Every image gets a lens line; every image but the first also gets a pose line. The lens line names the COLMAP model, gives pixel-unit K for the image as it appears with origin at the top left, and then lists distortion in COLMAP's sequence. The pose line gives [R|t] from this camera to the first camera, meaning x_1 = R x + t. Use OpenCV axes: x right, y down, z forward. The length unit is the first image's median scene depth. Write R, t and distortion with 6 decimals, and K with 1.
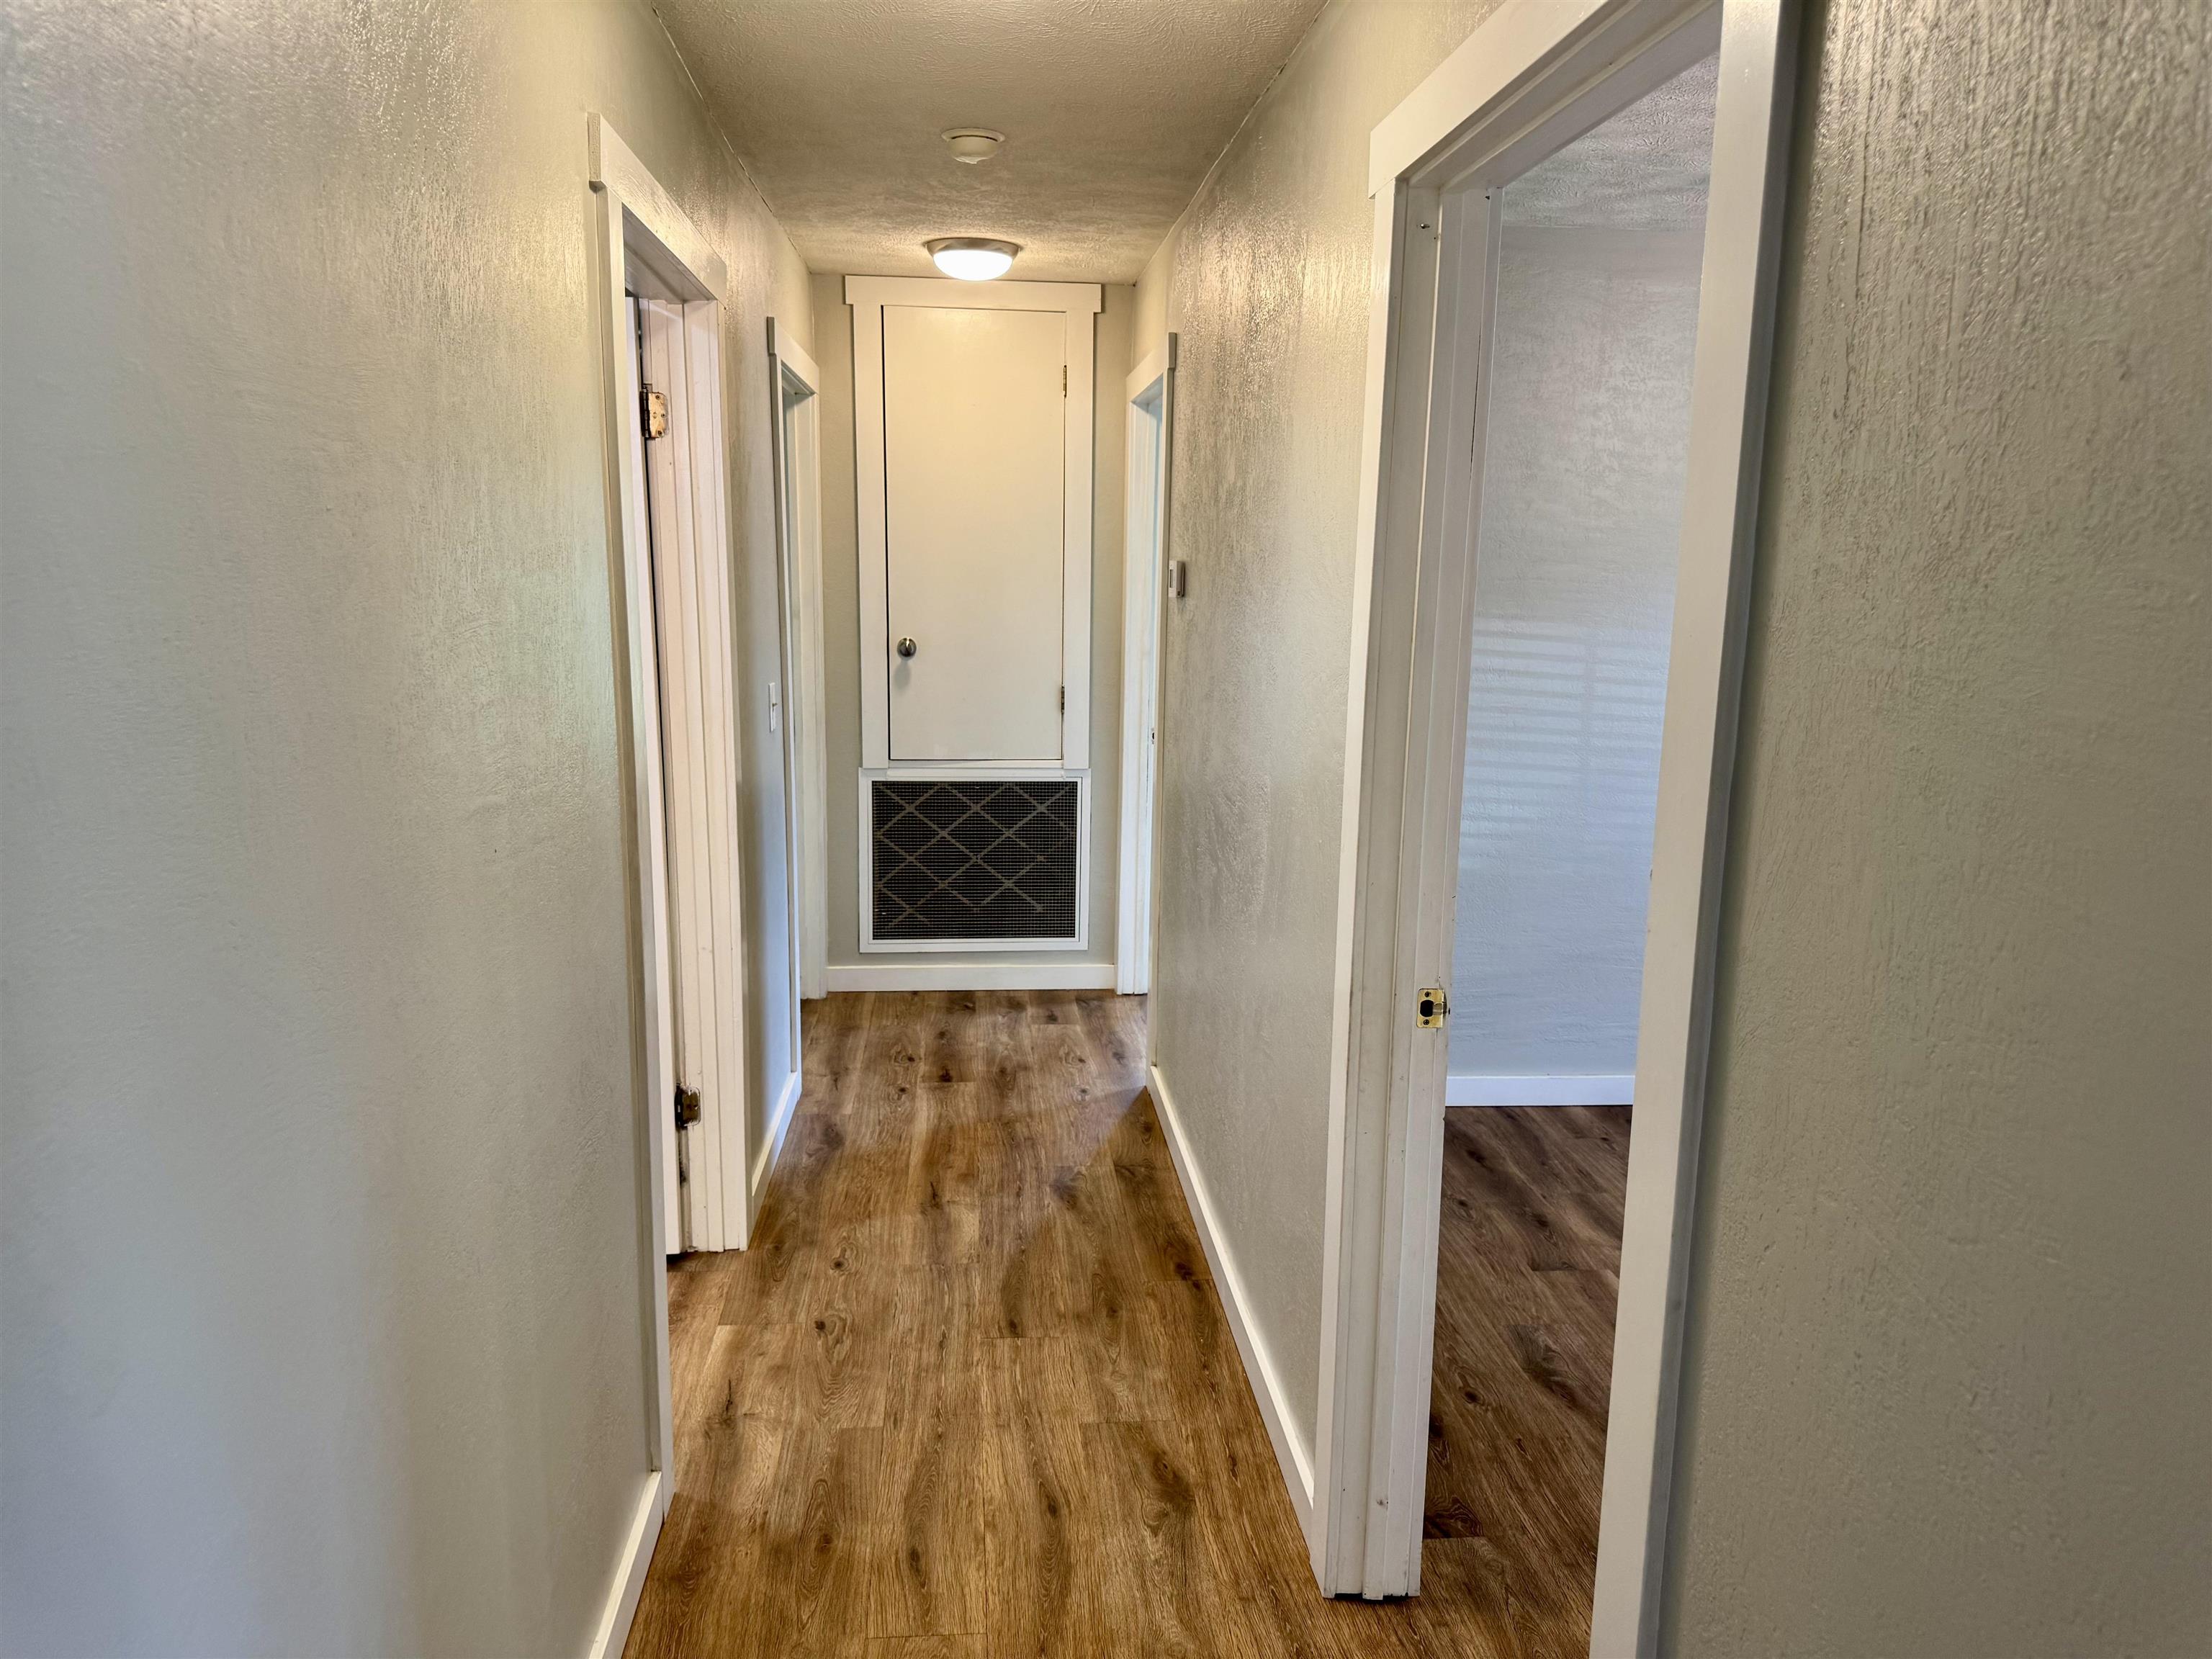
lens RADIAL K [[1547.2, 0, 1101.9], [0, 1547.2, 824.6], [0, 0, 1]] dist [0.047177, -0.040362]
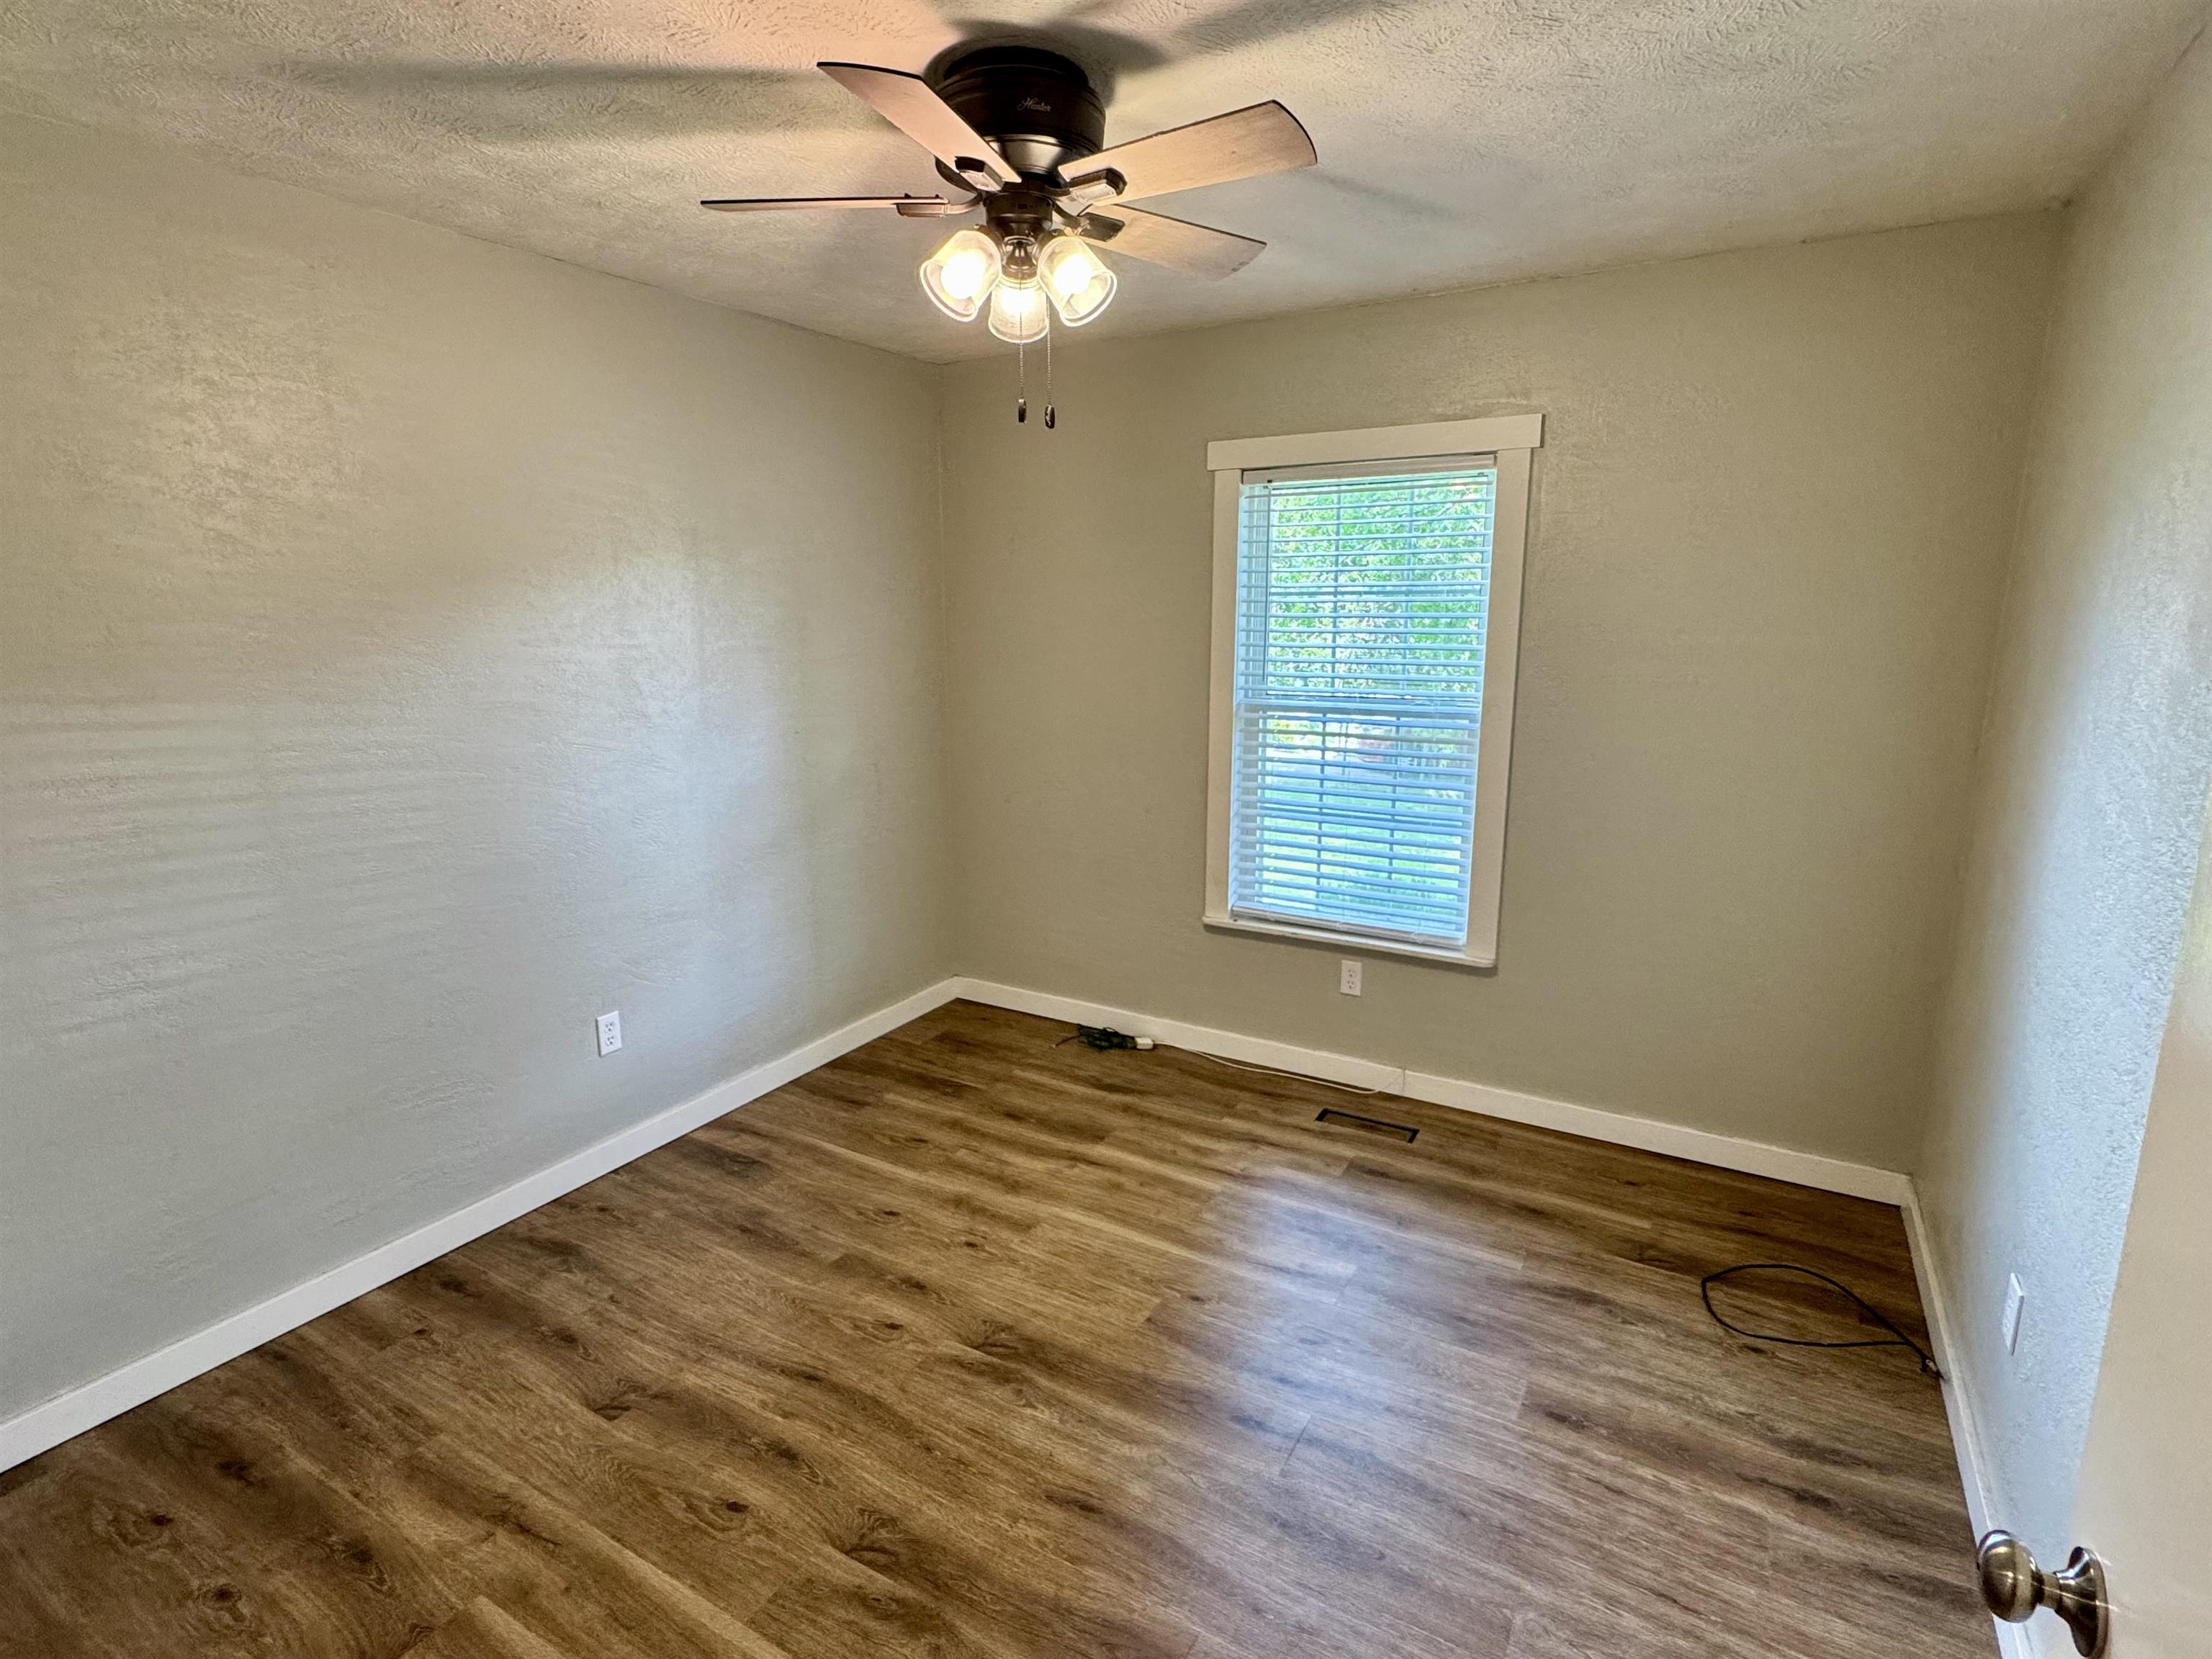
lens RADIAL K [[1099.7, 0, 1097.9], [0, 1099.7, 829.7], [0, 0, 1]] dist [-0.005358, 0.001293]
pose [[0.585856, -0.177572, 0.790722, 0.129026], [0.162028, 0.981665, 0.100403, -0.056708], [-0.794052, 0.069297, 0.603886, 0.369943]]
